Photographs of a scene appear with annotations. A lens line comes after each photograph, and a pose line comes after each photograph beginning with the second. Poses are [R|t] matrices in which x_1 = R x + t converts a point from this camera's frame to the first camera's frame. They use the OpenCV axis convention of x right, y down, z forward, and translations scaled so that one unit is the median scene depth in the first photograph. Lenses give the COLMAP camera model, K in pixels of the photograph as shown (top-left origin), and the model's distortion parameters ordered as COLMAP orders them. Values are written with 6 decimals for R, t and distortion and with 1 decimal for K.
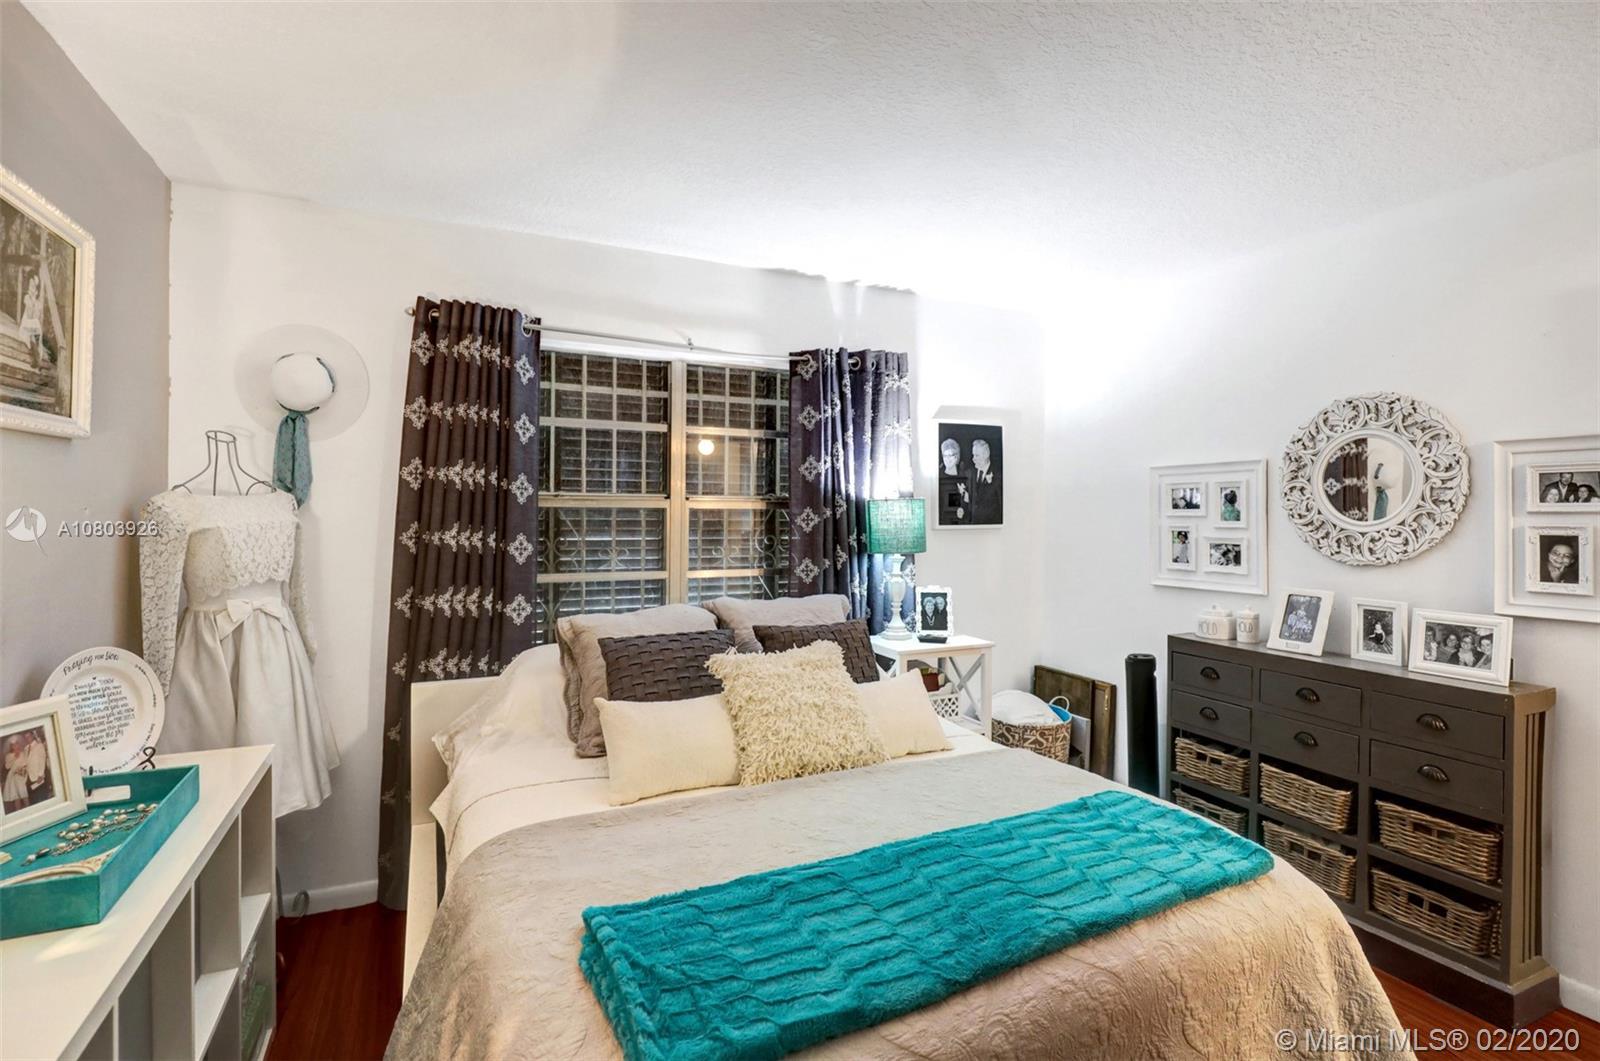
lens RADIAL K [[778.9, 0, 803.8], [0, 778.9, 510.6], [0, 0, 1]] dist [-0.023961, 0.000400]
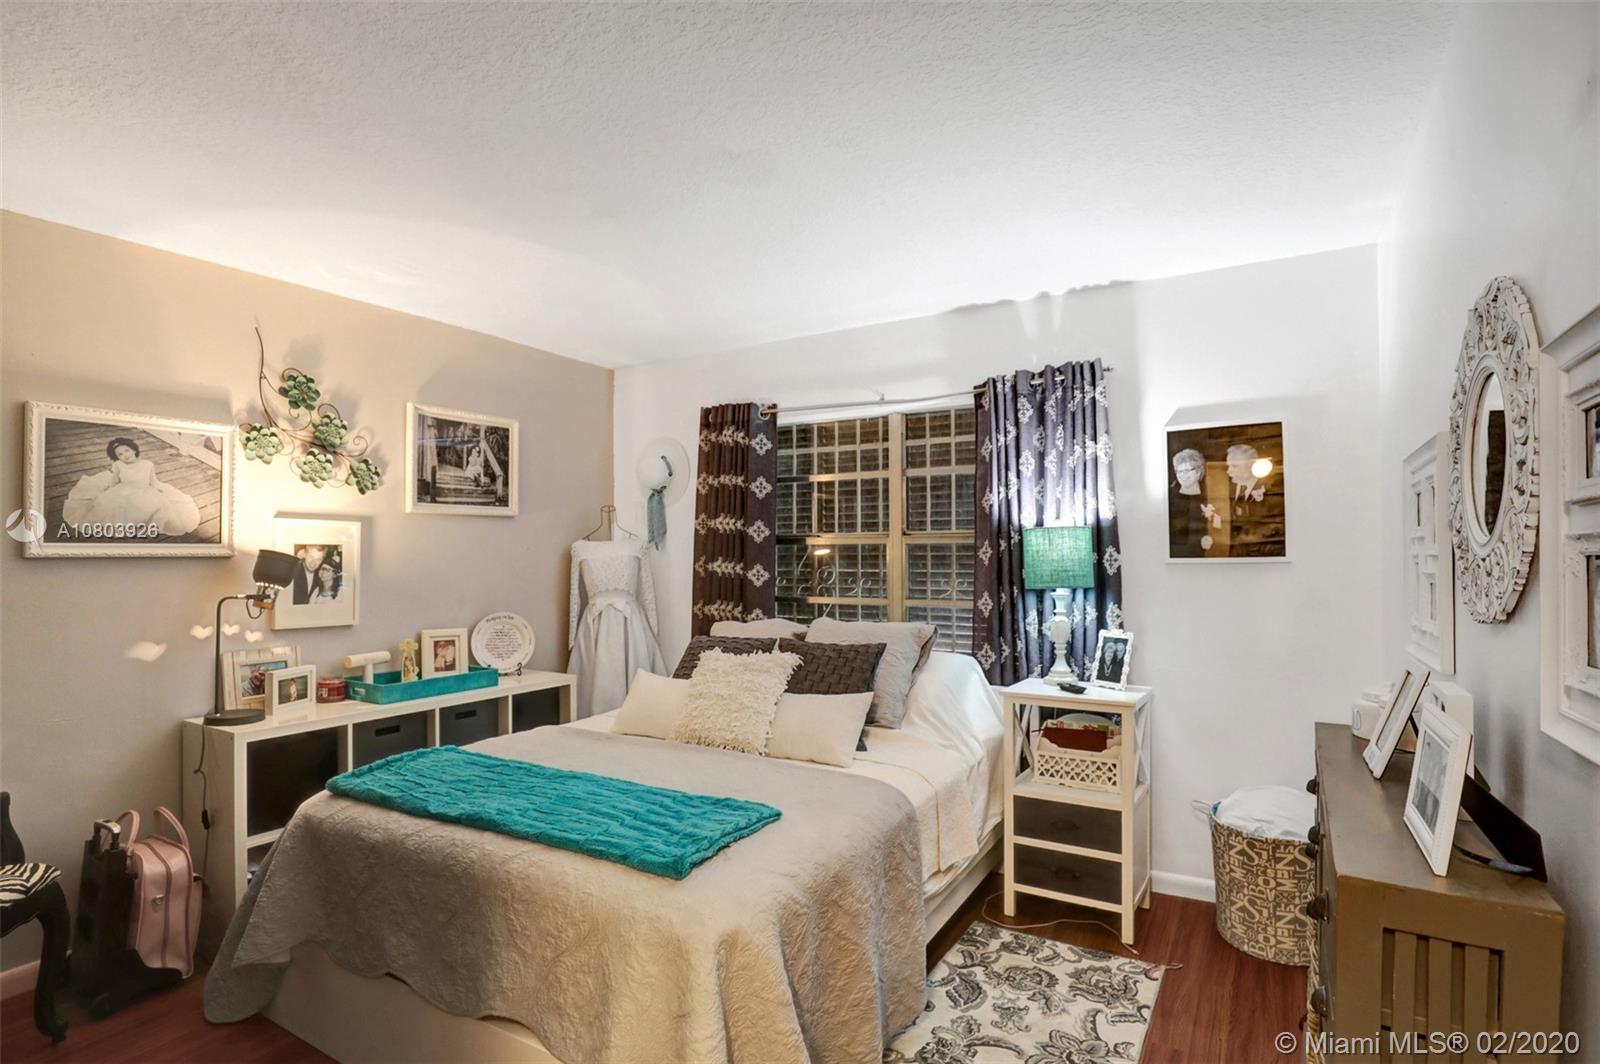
lens RADIAL K [[806.2, 0, 806.1], [0, 806.2, 553.8], [0, 0, 1]] dist [-0.029016, 0.000732]
pose [[0.531464, -0.011030, -0.847009, 0.753994], [0.008639, 0.999934, -0.007601, 0.019431], [0.847037, -0.003277, 0.531524, 0.266189]]
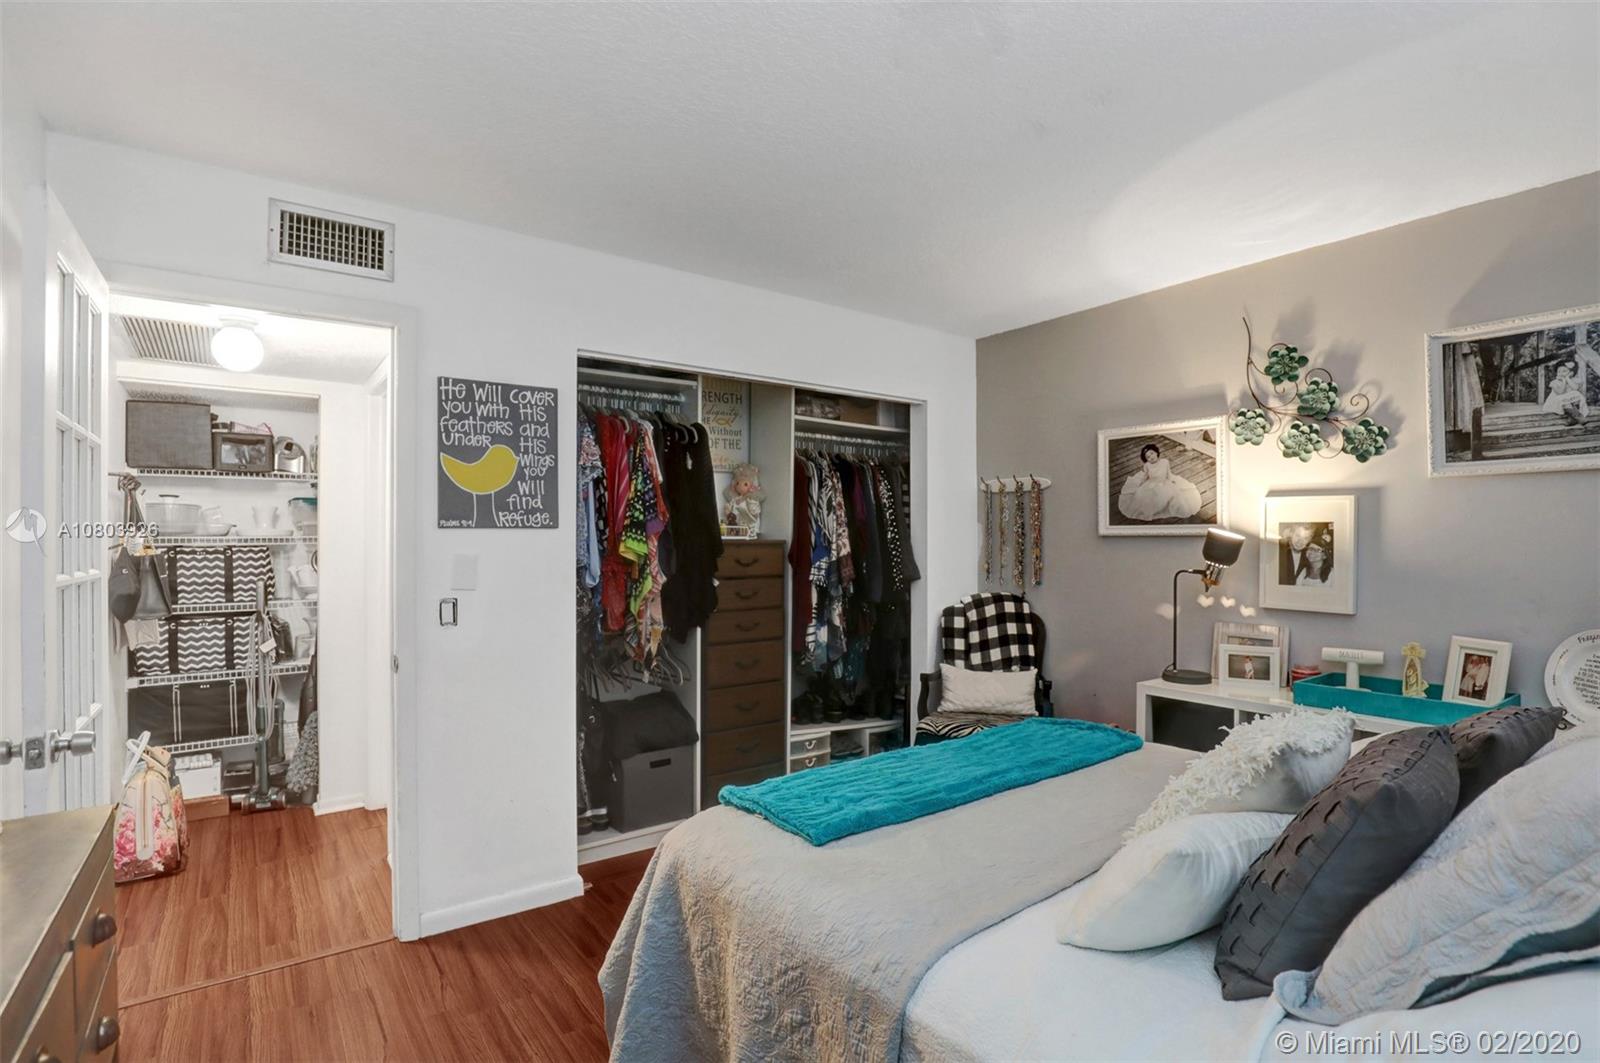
lens RADIAL K [[806.2, 0, 806.1], [0, 806.2, 553.3], [0, 0, 1]] dist [-0.029016, 0.000732]
pose [[-0.988734, -0.008549, -0.149436, 0.312552], [-0.010715, 0.999849, 0.013697, 0.024185], [0.149297, 0.015144, -0.988676, 1.089746]]
